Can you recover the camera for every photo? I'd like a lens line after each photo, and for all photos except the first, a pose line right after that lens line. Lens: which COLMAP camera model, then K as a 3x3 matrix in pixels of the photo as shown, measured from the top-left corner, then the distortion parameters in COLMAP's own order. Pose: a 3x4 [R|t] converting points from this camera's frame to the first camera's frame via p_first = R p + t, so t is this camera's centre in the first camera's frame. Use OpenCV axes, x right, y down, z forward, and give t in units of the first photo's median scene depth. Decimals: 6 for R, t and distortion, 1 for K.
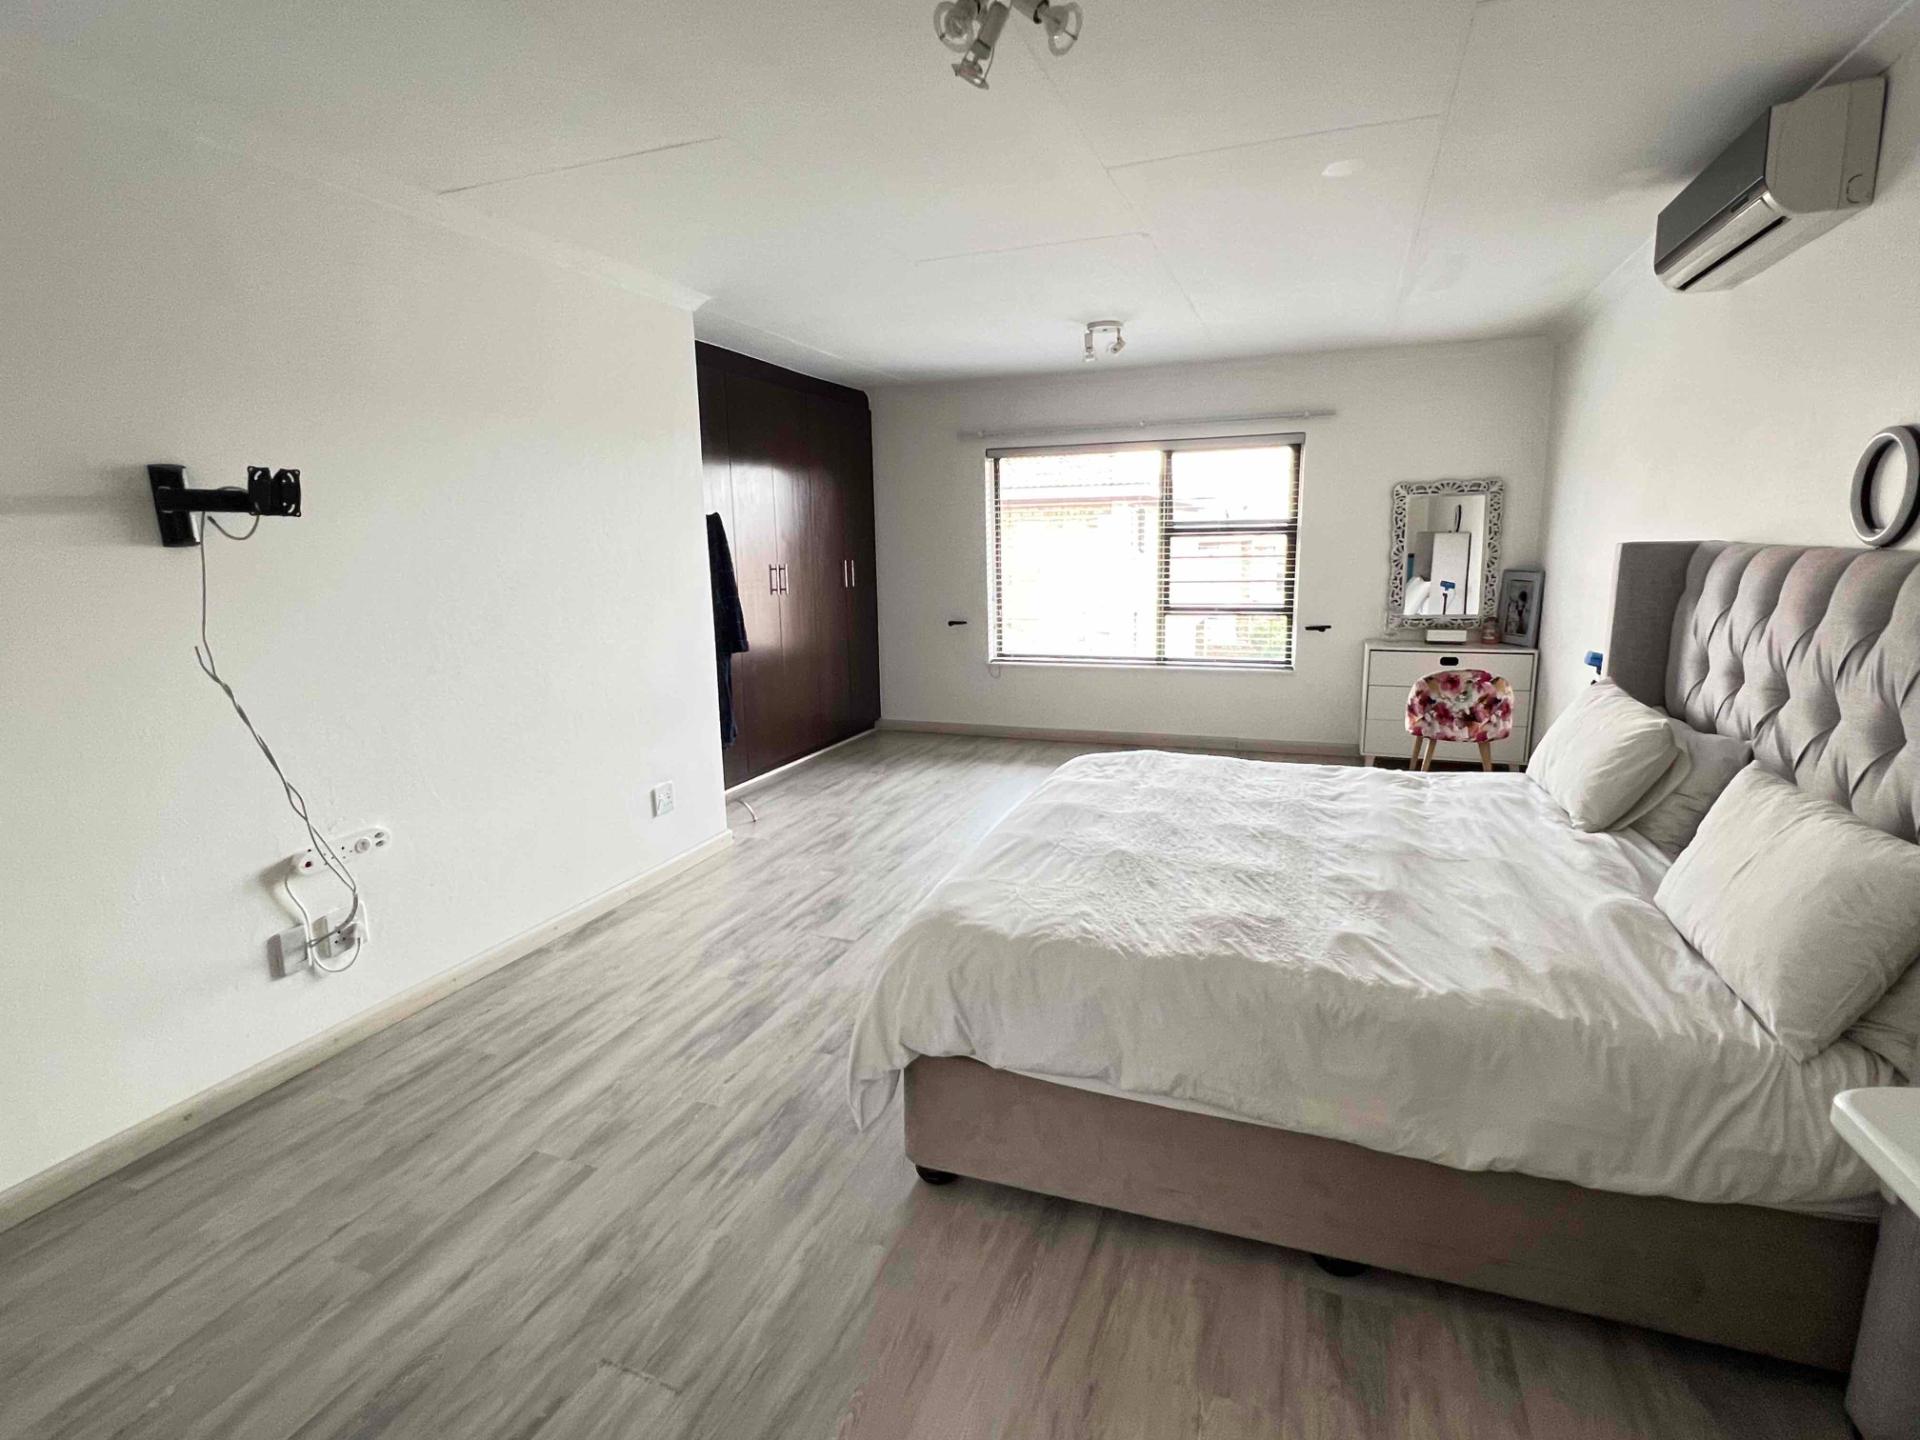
lens RADIAL K [[961.8, 0, 955.7], [0, 961.8, 721.7], [0, 0, 1]] dist [-0.003148, 0.000660]
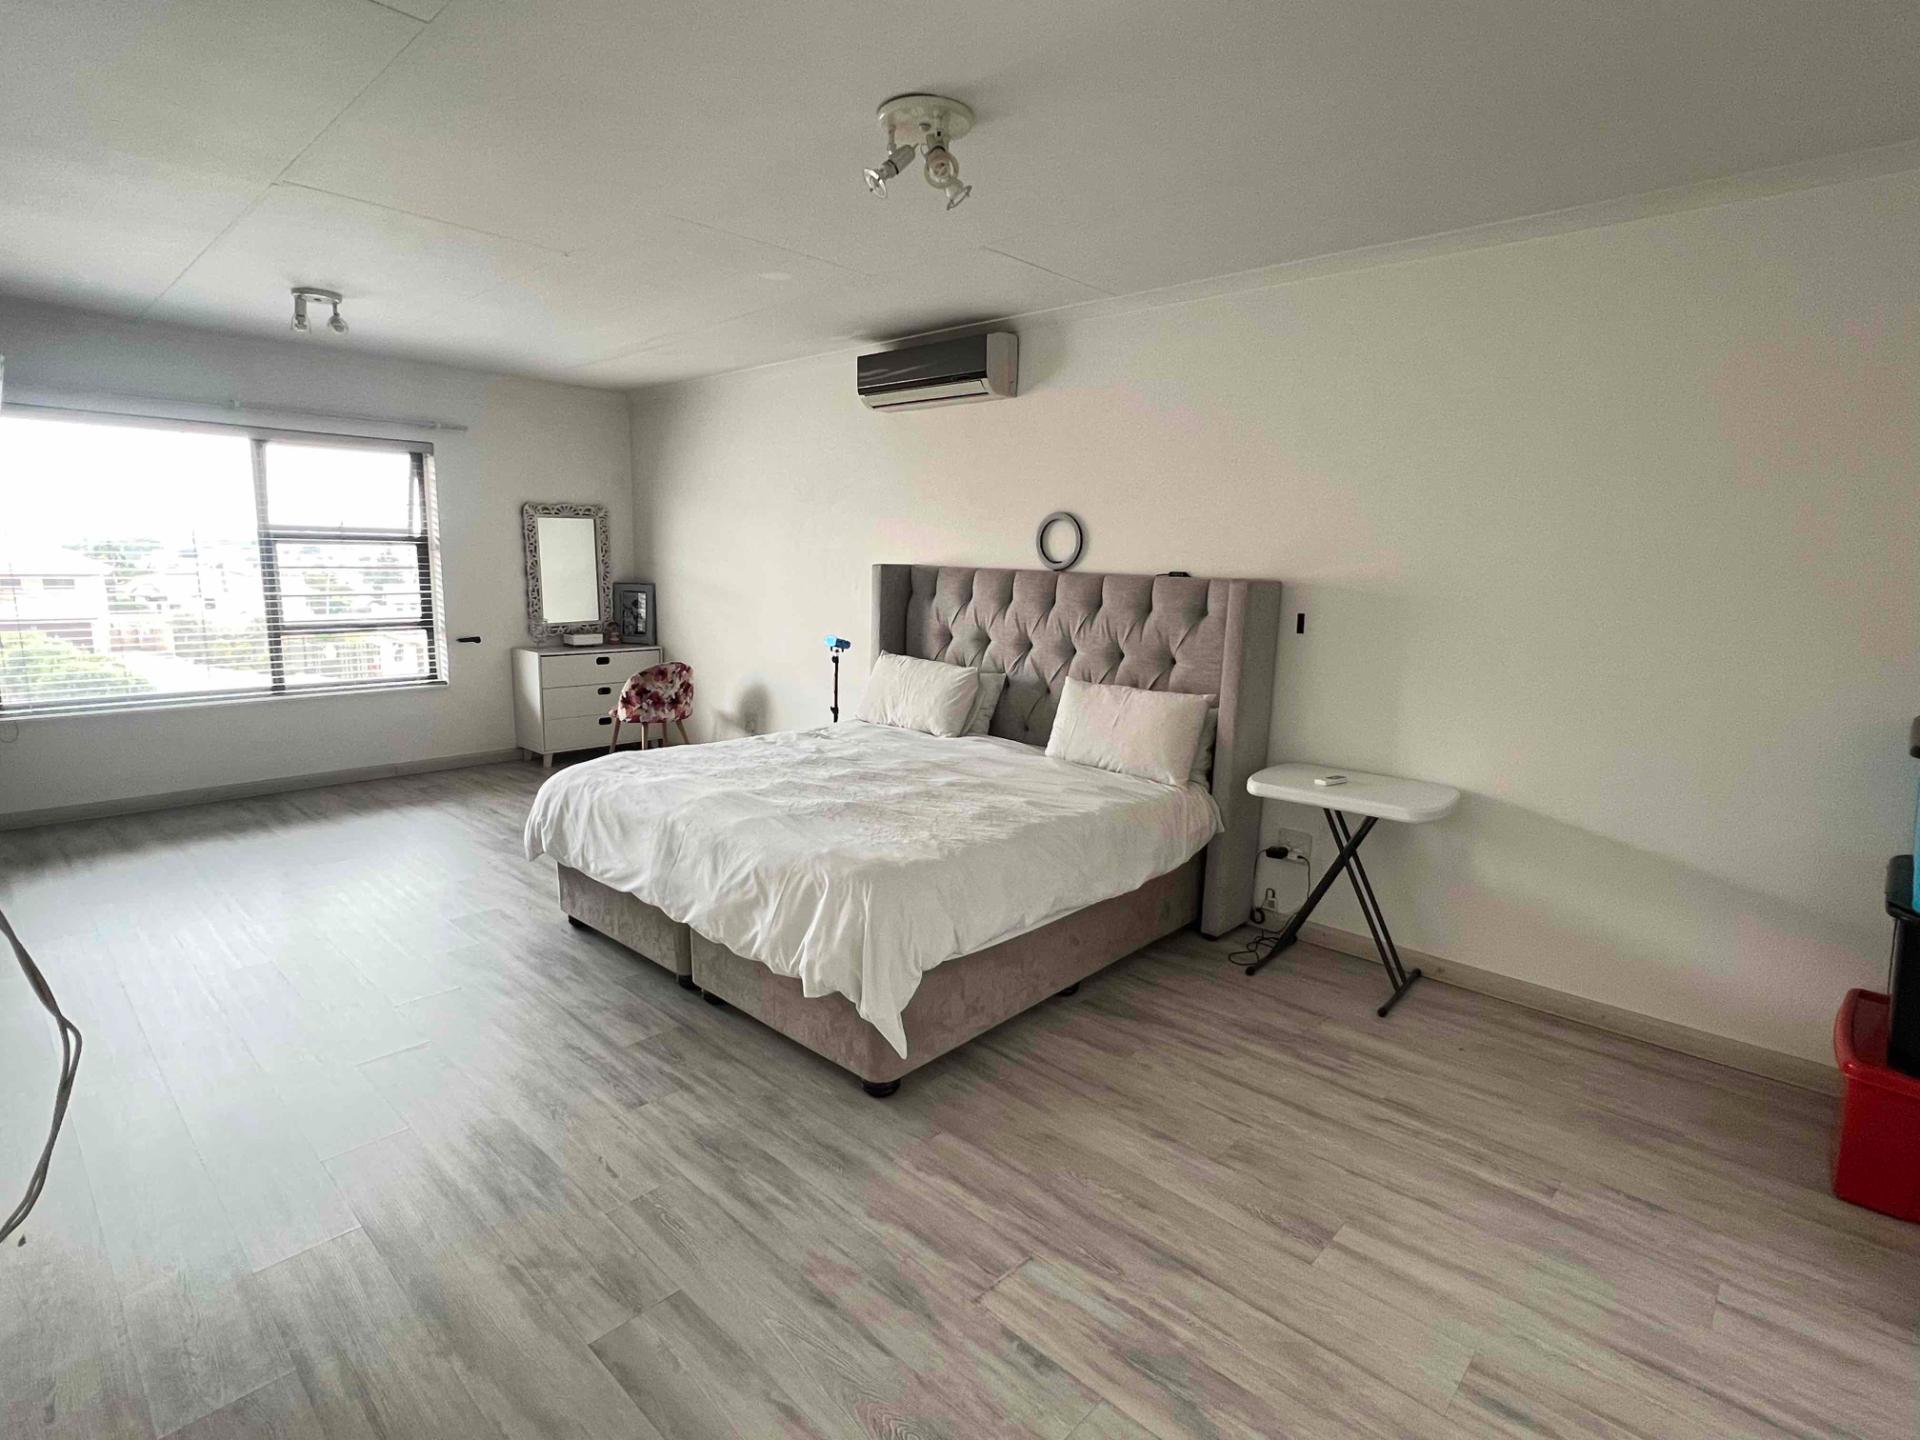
lens RADIAL K [[961.8, 0, 957.5], [0, 961.8, 718.3], [0, 0, 1]] dist [-0.003148, 0.000660]
pose [[0.373868, -0.126989, 0.918747, -0.470398], [0.144349, 0.986479, 0.077611, -0.026233], [-0.916180, 0.103604, 0.387144, 0.192718]]
